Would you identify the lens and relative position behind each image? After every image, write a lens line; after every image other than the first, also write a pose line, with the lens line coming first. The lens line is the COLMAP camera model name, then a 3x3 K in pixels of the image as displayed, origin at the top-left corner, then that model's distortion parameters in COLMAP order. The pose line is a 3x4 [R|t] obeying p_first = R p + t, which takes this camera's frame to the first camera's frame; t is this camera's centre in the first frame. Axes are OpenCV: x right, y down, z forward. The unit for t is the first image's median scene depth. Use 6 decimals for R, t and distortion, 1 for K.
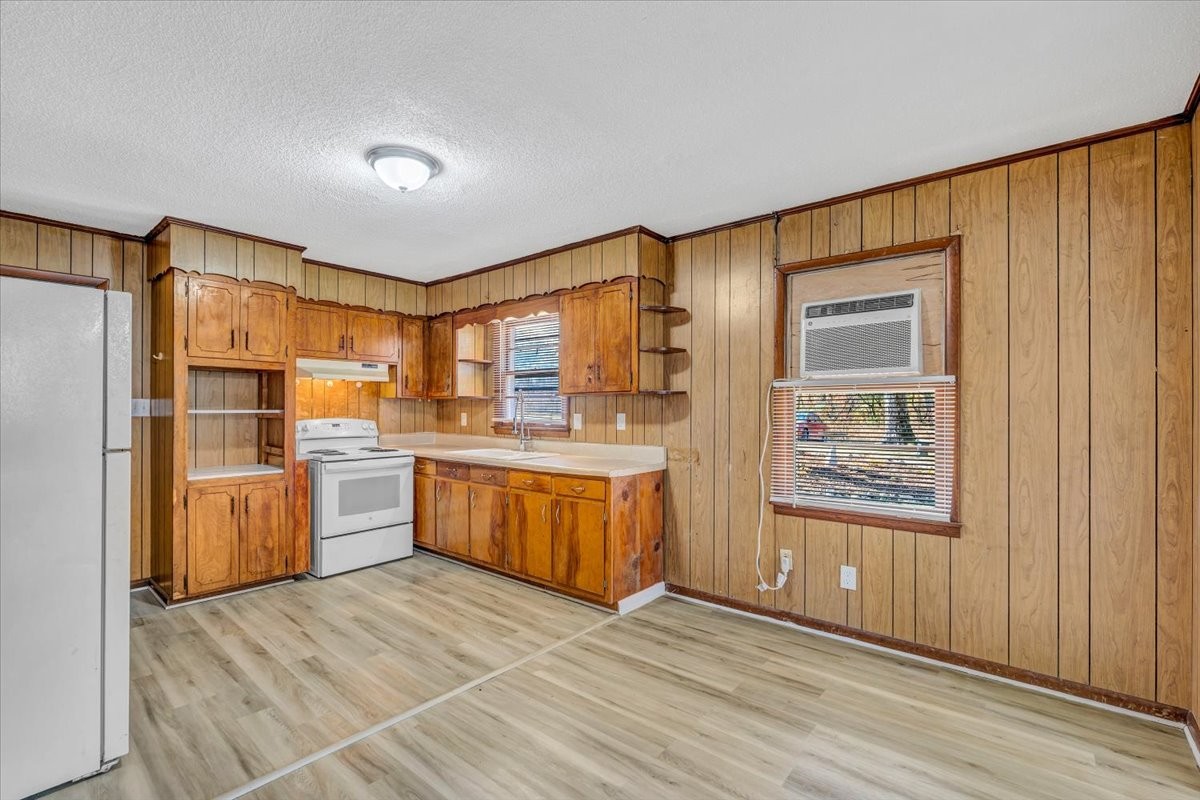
lens RADIAL K [[535.2, 0, 601.0], [0, 535.2, 404.6], [0, 0, 1]] dist [-0.000860, -0.000161]
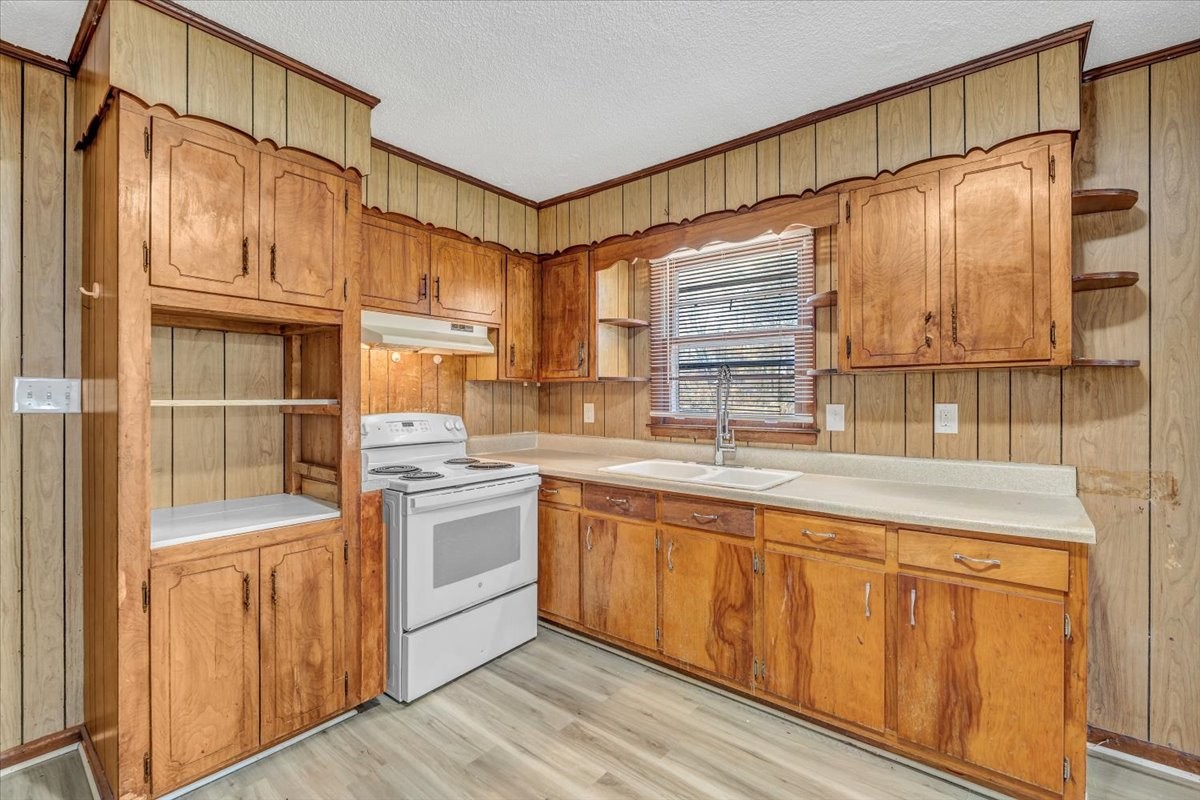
lens RADIAL K [[517.5, 0, 598.3], [0, 517.5, 394.4], [0, 0, 1]] dist [-0.002604, -0.000143]
pose [[0.999601, -0.002370, 0.028137, -0.330528], [0.002346, 0.999997, 0.000899, 0.004928], [-0.028139, -0.000833, 0.999604, 0.450903]]
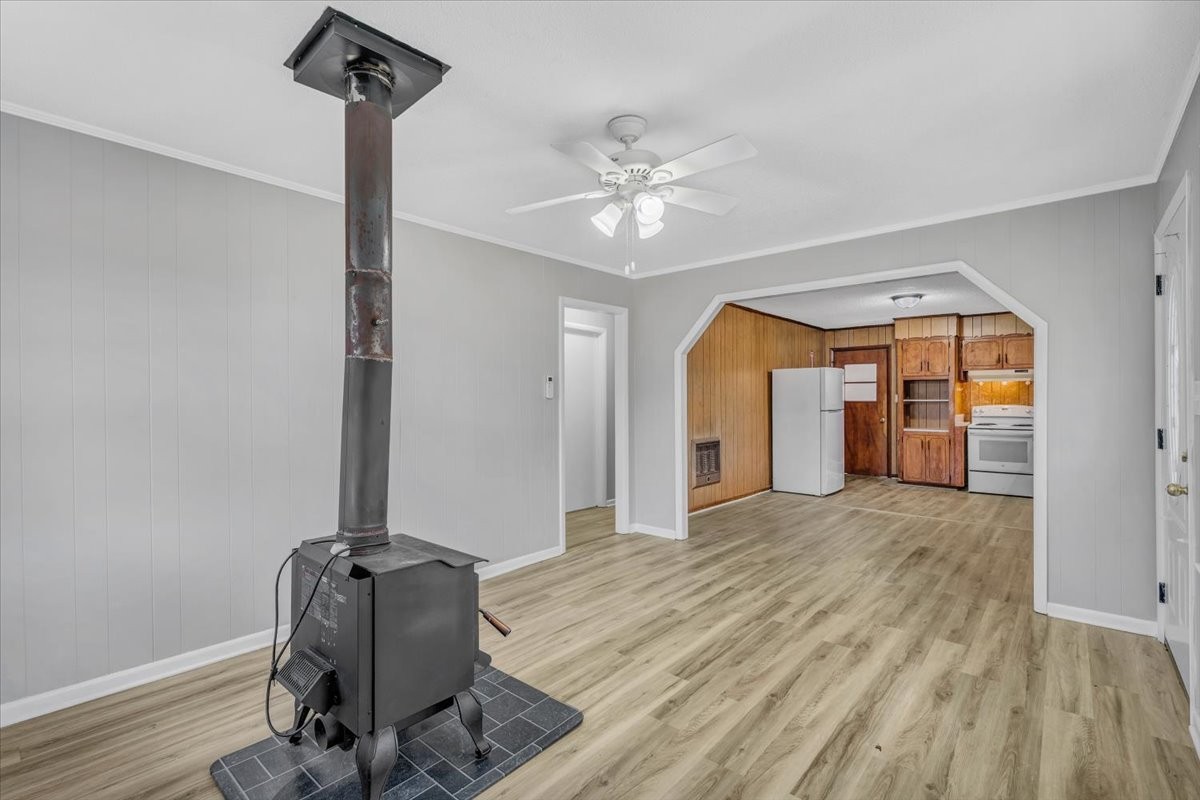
lens RADIAL K [[546.5, 0, 599.5], [0, 546.5, 399.1], [0, 0, 1]] dist [0.002772, -0.000038]
pose [[-0.011076, -0.001797, -0.999937, 1.316368], [0.006325, 0.999978, -0.001867, 0.003252], [0.999919, -0.006345, -0.011065, -0.224201]]
